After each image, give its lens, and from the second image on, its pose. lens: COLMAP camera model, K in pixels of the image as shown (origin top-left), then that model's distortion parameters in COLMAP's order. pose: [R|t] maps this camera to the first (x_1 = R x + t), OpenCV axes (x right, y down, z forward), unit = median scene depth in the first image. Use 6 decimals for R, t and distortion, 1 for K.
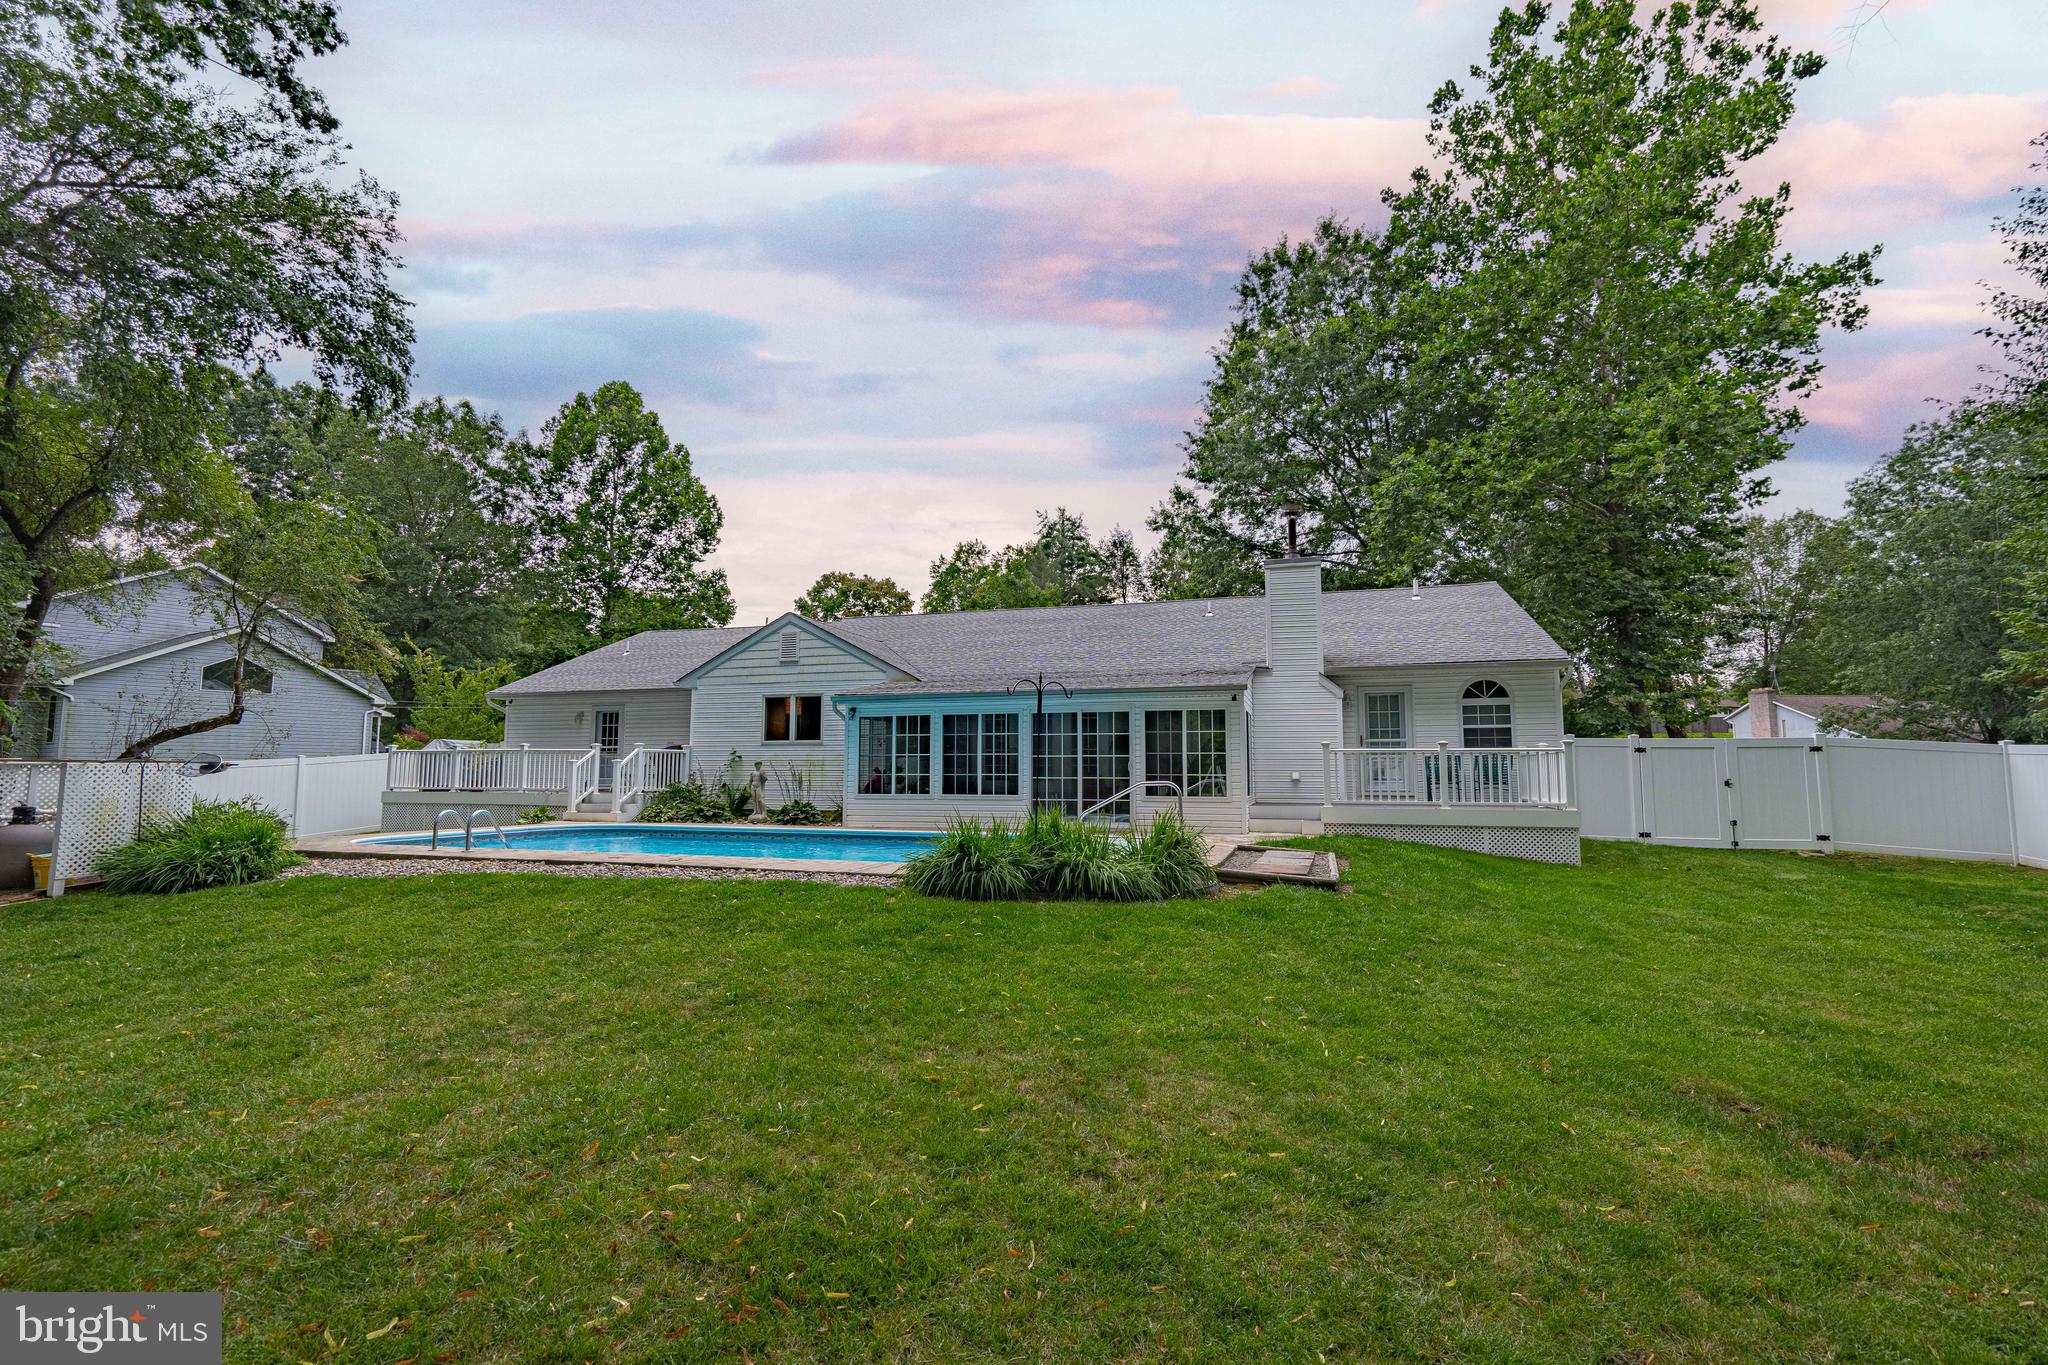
lens RADIAL K [[914.7, 0, 1024.0], [0, 914.7, 682.5], [0, 0, 1]] dist [-0.003116, 0.000657]
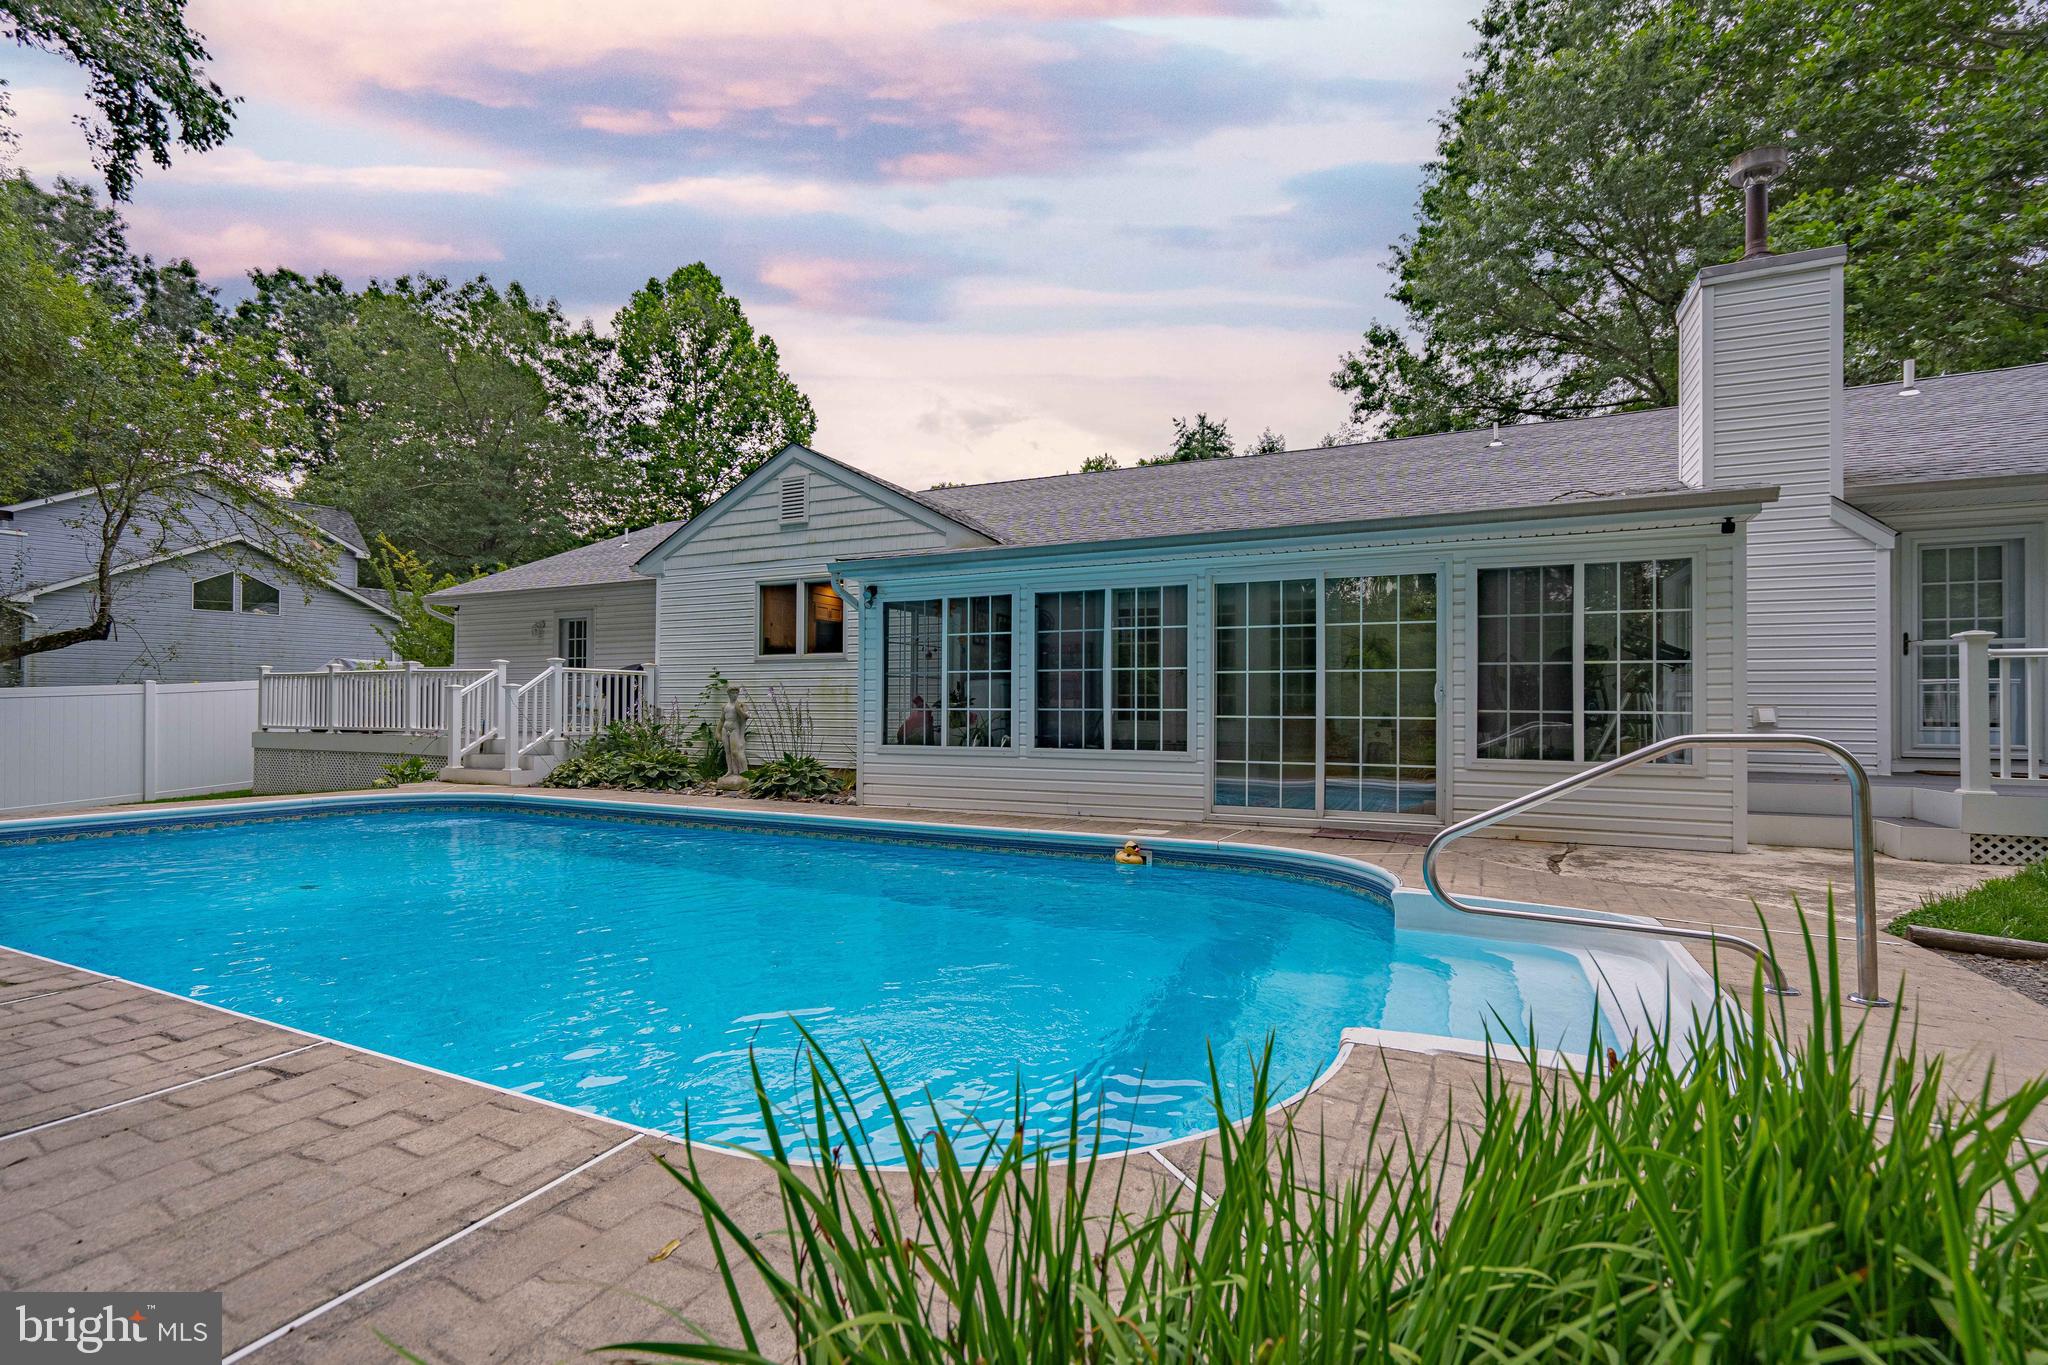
lens RADIAL K [[922.4, 0, 1020.9], [0, 922.4, 698.8], [0, 0, 1]] dist [-0.000943, 0.000048]
pose [[0.989559, 0.001812, -0.144114, -0.017900], [0.010475, 0.996372, 0.084453, 0.040772], [0.143744, -0.085081, 0.985951, 0.392867]]
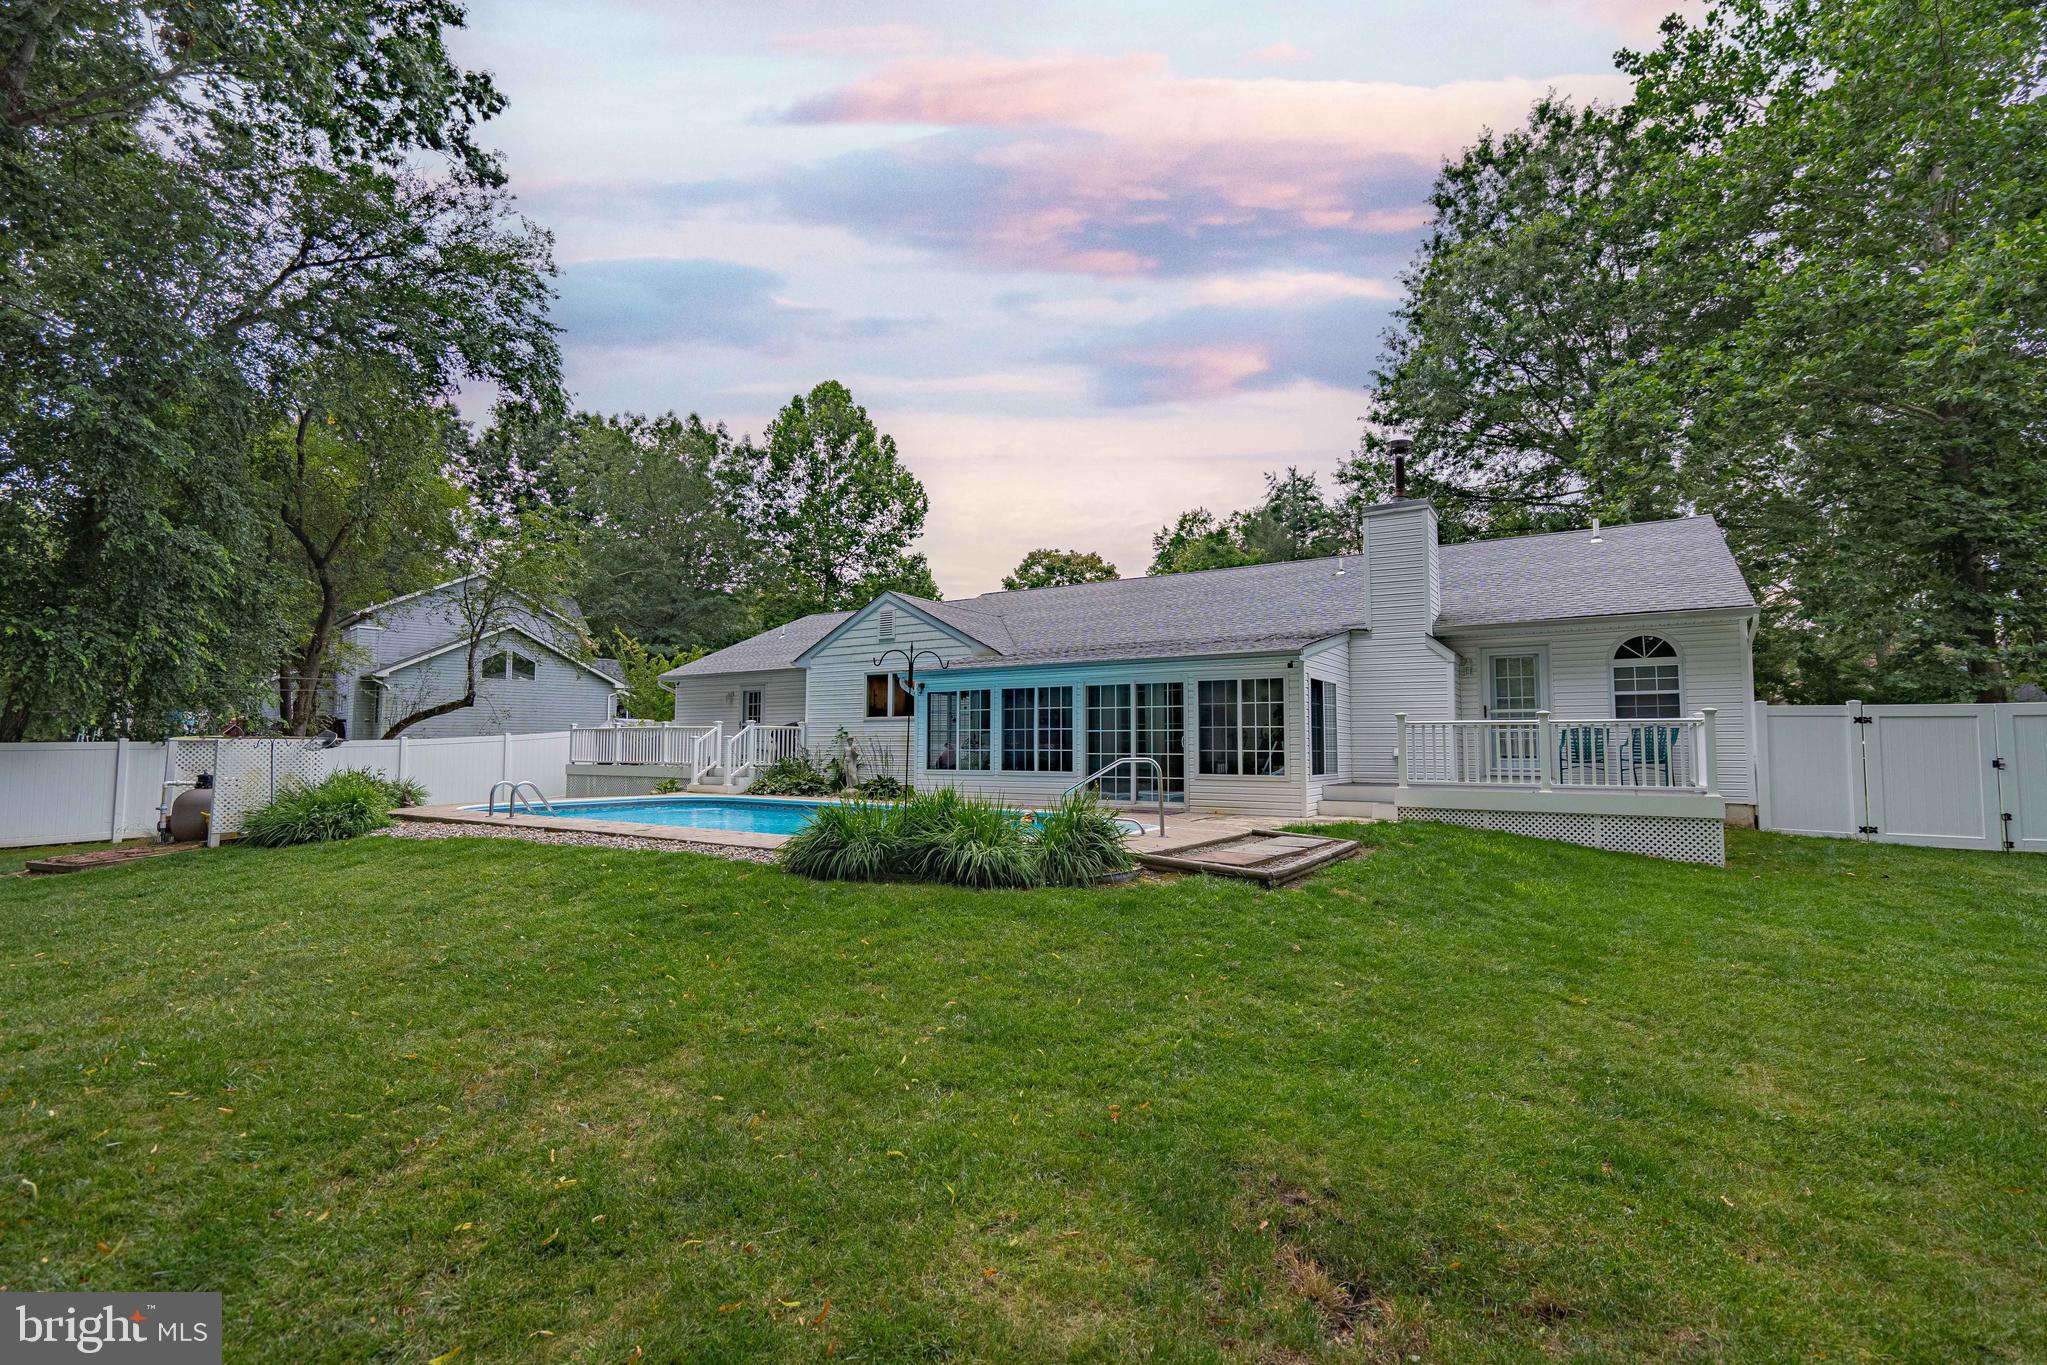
lens RADIAL K [[923.8, 0, 1023.5], [0, 923.8, 682.5], [0, 0, 1]] dist [-0.001200, 0.000102]
pose [[0.962670, -0.018139, -0.270068, 0.161762], [0.025362, 0.999407, 0.023278, 0.004777], [0.269485, -0.029258, 0.962560, 0.046947]]
